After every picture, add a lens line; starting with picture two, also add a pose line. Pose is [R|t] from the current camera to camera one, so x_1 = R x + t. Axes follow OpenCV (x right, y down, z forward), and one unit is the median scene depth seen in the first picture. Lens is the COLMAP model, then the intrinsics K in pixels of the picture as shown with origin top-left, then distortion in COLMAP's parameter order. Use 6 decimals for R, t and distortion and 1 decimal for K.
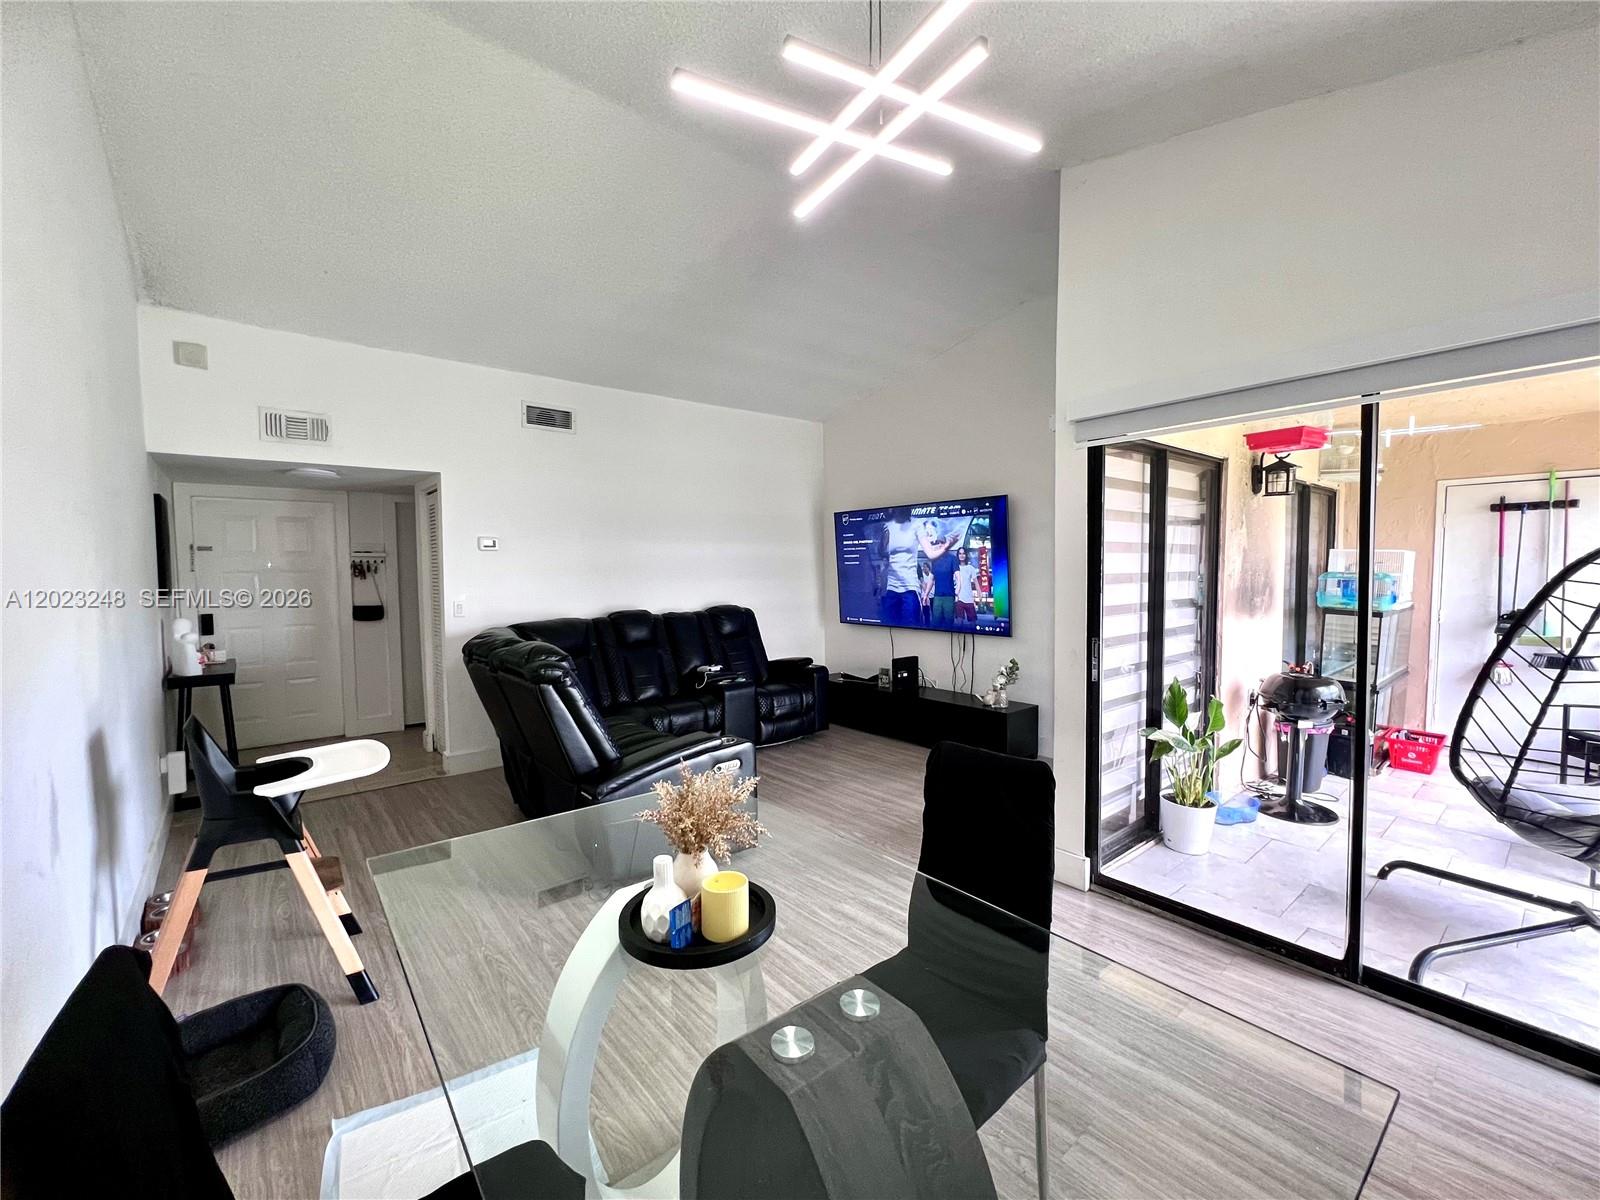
lens RADIAL K [[641.7, 0, 799.8], [0, 641.7, 603.3], [0, 0, 1]] dist [-0.001438, 0.000091]
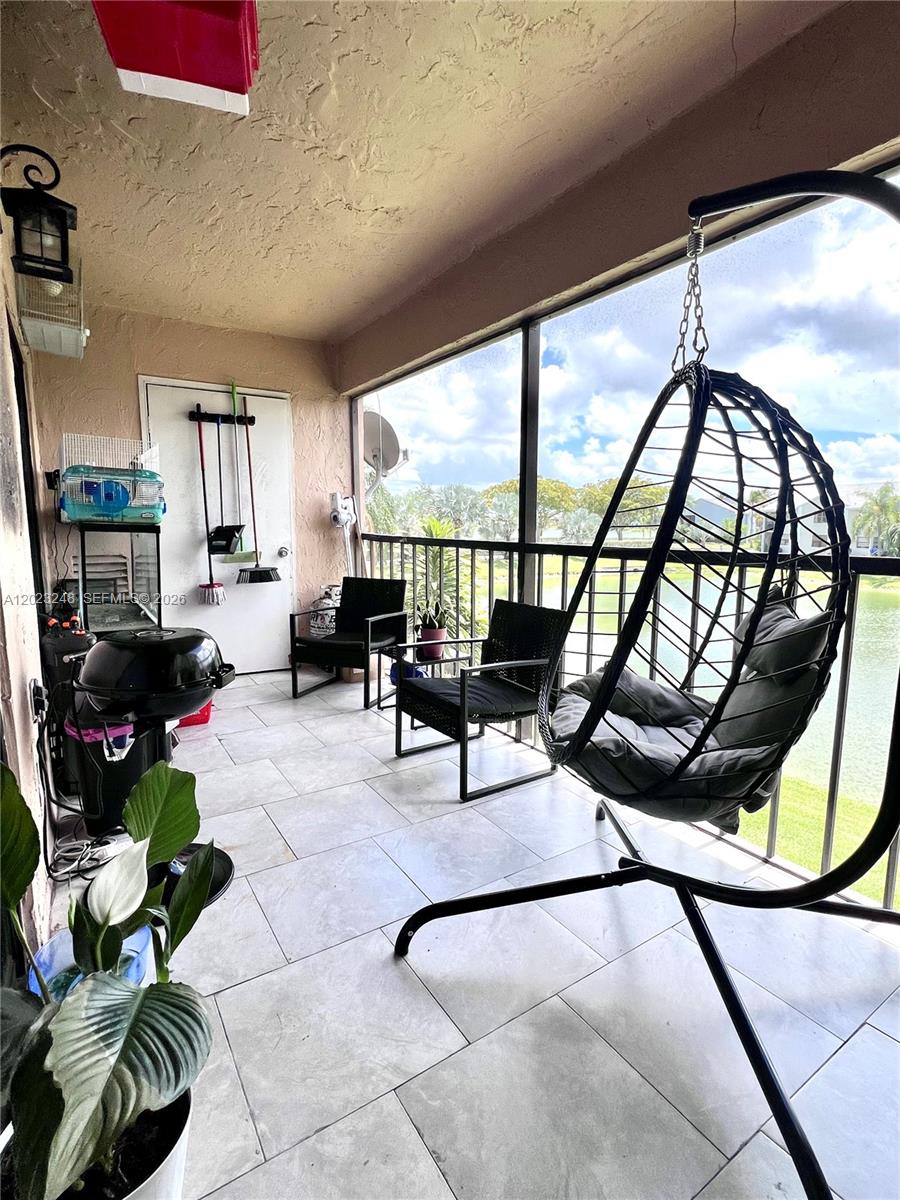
lens RADIAL K [[576.5, 0, 448.7], [0, 576.5, 598.8], [0, 0, 1]] dist [-0.000543, -0.000911]
pose [[0.108507, -0.122882, 0.986472, 0.326660], [0.052343, 0.991660, 0.117771, 0.039028], [-0.992717, 0.038856, 0.114034, 0.657611]]
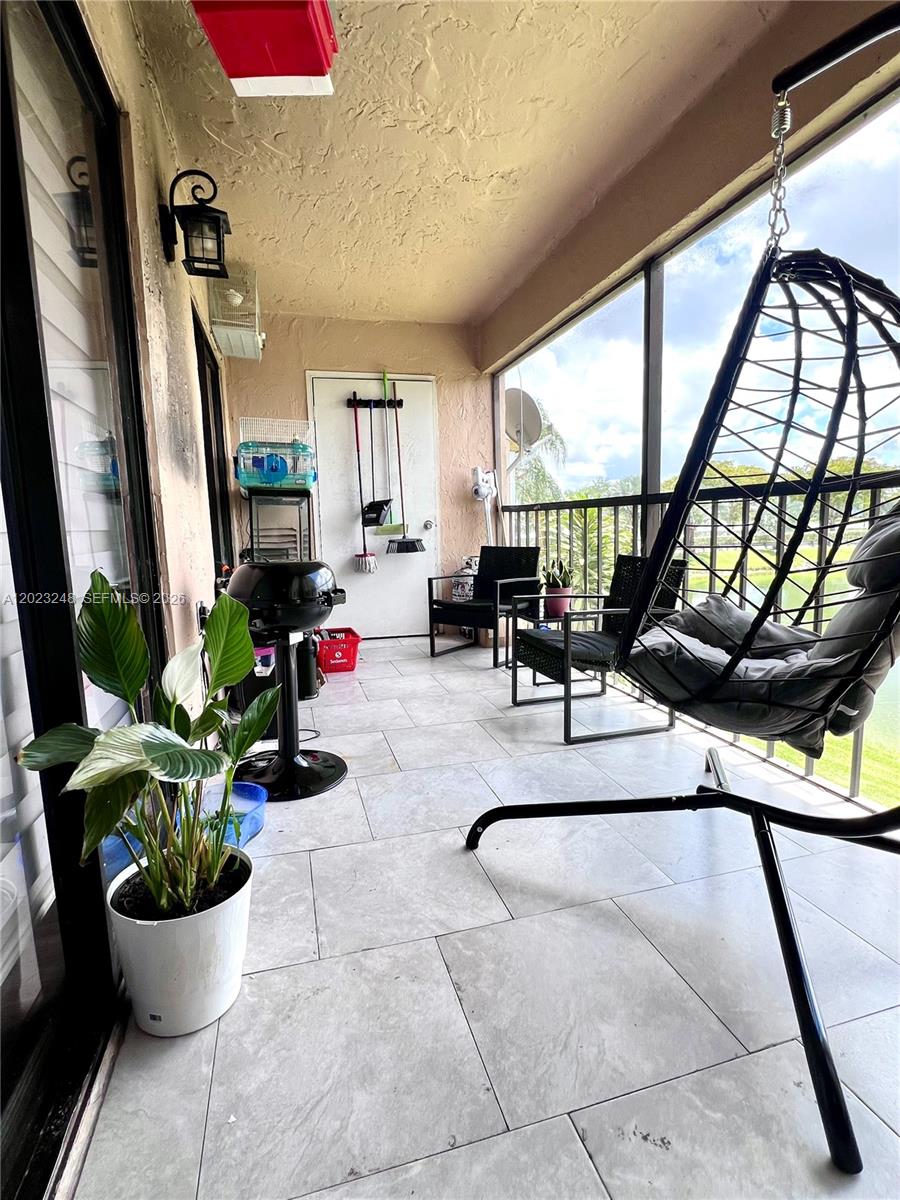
lens RADIAL K [[576.5, 0, 448.7], [0, 576.5, 598.8], [0, 0, 1]] dist [-0.000543, -0.000911]
pose [[0.394263, -0.124342, 0.910547, 0.311465], [0.075640, 0.991833, 0.102691, 0.095739], [-0.915879, 0.028386, 0.400448, 0.586377]]
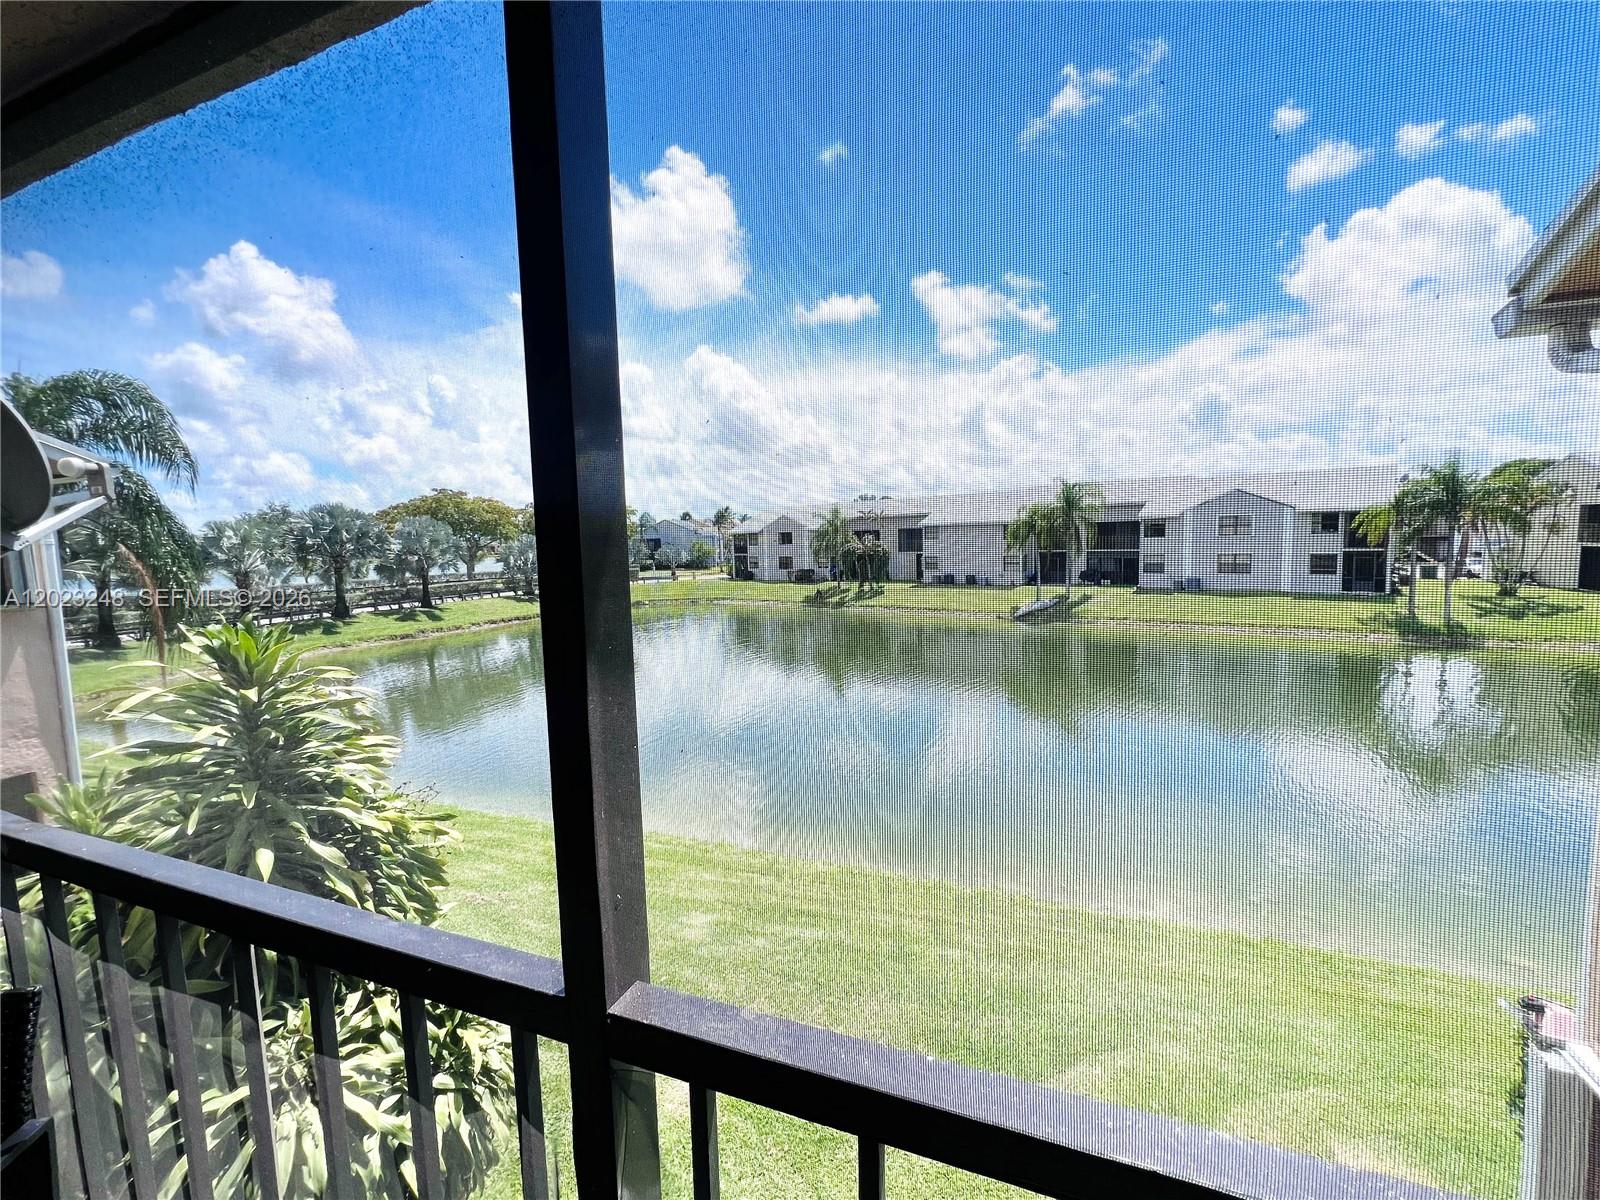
lens RADIAL K [[641.7, 0, 799.8], [0, 641.7, 603.3], [0, 0, 1]] dist [-0.001438, 0.000091]
pose [[-0.500908, -0.067337, 0.862877, 0.900504], [0.084574, 0.988389, 0.126228, -0.059786], [-0.861359, 0.136206, -0.489397, 0.664759]]
